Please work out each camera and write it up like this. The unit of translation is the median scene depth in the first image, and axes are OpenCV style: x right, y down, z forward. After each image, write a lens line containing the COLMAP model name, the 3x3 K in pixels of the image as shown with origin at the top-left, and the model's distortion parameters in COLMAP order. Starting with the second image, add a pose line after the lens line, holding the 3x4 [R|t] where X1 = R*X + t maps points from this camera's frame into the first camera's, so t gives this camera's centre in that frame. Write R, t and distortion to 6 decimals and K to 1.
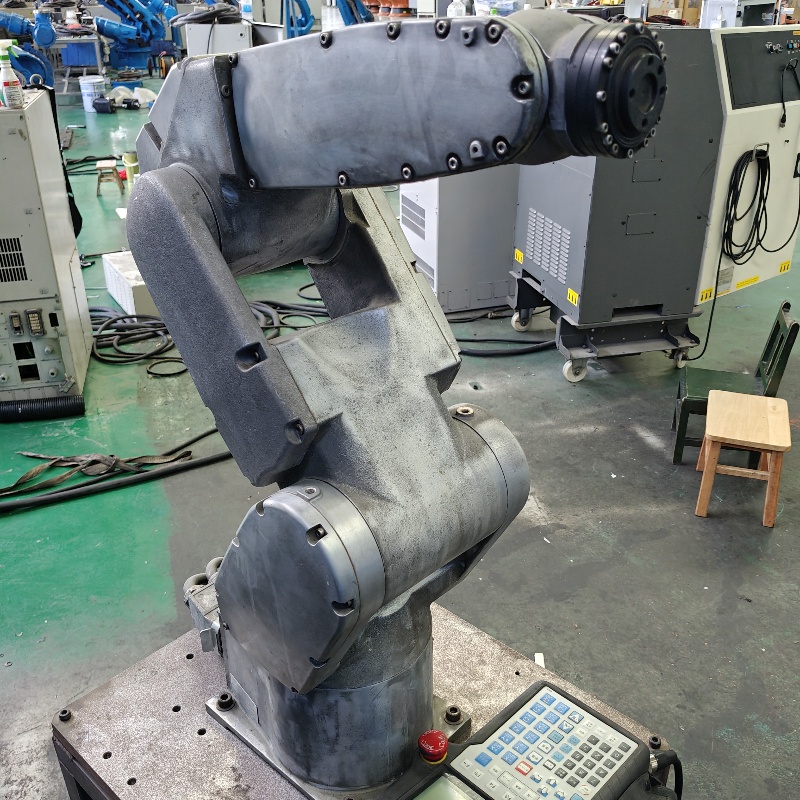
lens RADIAL K [[829.5, 0, 400.5], [0, 829.5, 398.5], [0, 0, 1]] dist [-0.008071, 0.000000]
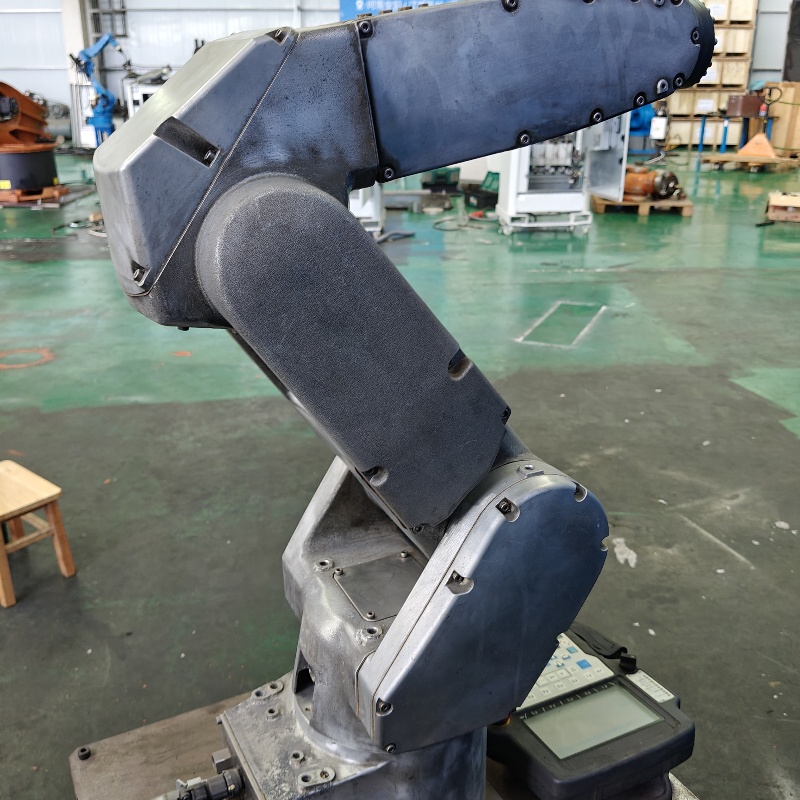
lens RADIAL K [[829.5, 0, 400.2], [0, 829.5, 401.6], [0, 0, 1]] dist [-0.008071, 0.000000]
pose [[0.312354, -0.341493, 0.886463, -1.202738], [0.427603, 0.883816, 0.189803, -0.246611], [-0.848287, 0.319768, 0.422087, 0.831629]]
